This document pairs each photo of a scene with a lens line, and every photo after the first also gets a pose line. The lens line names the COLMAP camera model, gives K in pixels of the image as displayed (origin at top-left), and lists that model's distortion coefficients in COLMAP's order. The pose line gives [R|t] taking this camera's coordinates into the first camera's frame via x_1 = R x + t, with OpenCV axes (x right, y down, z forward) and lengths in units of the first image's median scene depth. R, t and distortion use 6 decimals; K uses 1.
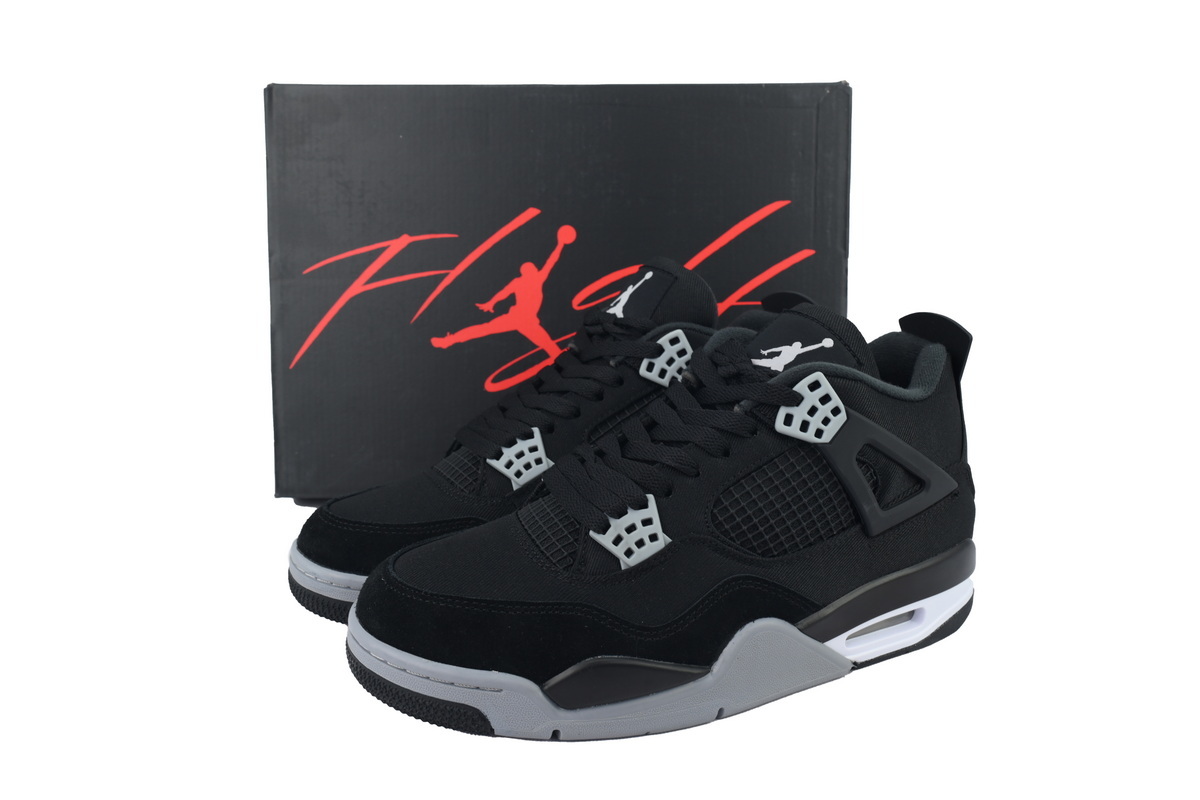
lens RADIAL K [[897.1, 0, 600.0], [0, 897.1, 400.0], [0, 0, 1]] dist [0.000538, 0.000426]
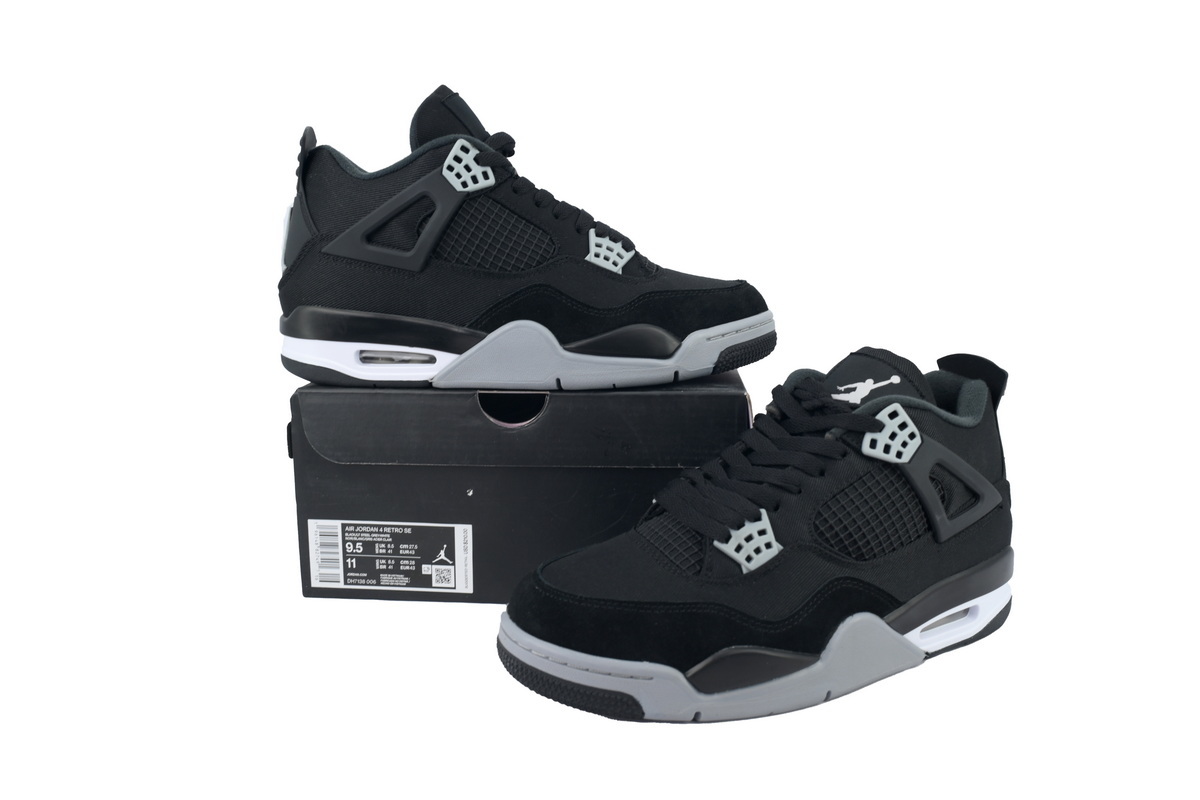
lens RADIAL K [[897.1, 0, 600.0], [0, 897.1, 400.0], [0, 0, 1]] dist [0.000538, 0.000426]
pose [[0.997537, -0.012952, 0.068932, -0.232371], [0.016656, 0.998433, -0.053425, 0.021543], [-0.068132, 0.054442, 0.996190, -0.161936]]
